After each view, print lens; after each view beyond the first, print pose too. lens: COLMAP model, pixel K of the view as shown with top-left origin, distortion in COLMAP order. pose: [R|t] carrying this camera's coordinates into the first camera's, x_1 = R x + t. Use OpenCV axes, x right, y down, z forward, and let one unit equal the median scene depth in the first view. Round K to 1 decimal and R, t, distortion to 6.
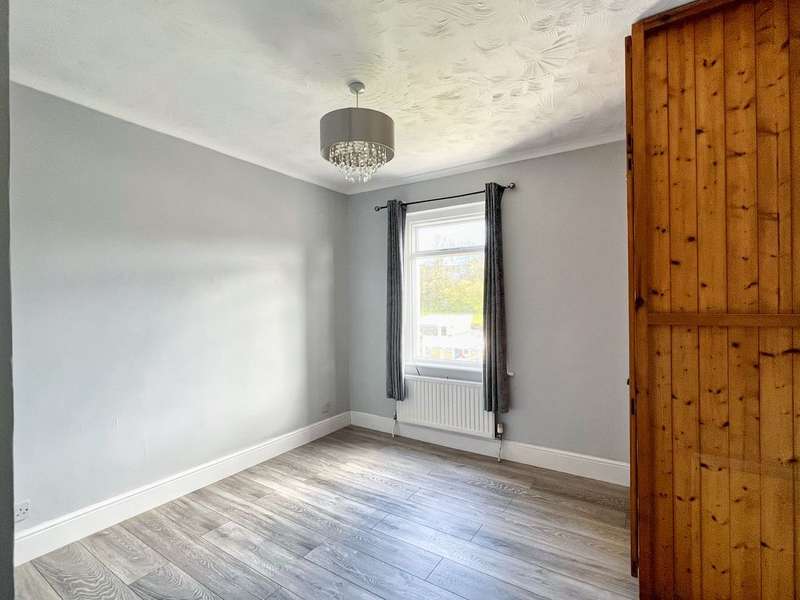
lens RADIAL K [[388.0, 0, 400.2], [0, 388.0, 302.0], [0, 0, 1]] dist [-0.000231, -0.000080]
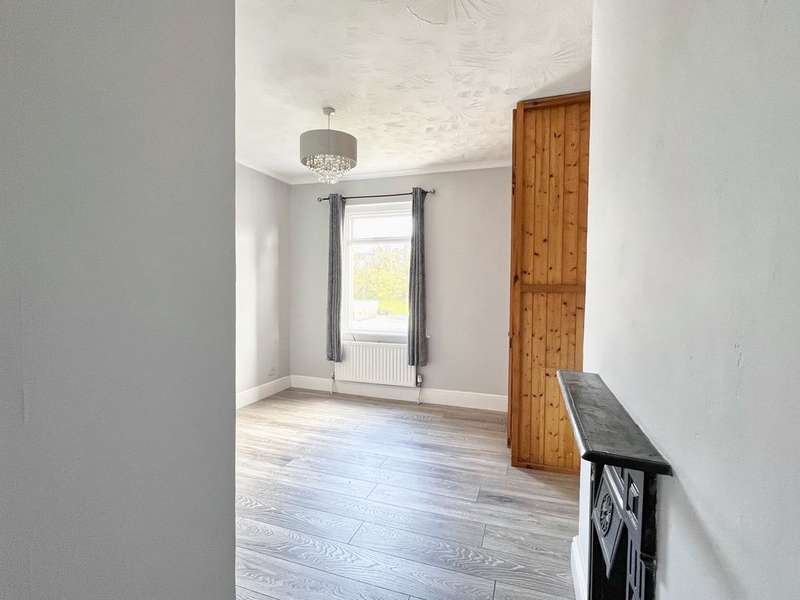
lens RADIAL K [[388.0, 0, 400.2], [0, 388.0, 302.0], [0, 0, 1]] dist [-0.000231, -0.000080]
pose [[0.968969, 0.011252, 0.246925, -0.181945], [-0.019110, 0.999384, 0.029447, 0.045377], [-0.246441, -0.033252, 0.968587, -0.327178]]
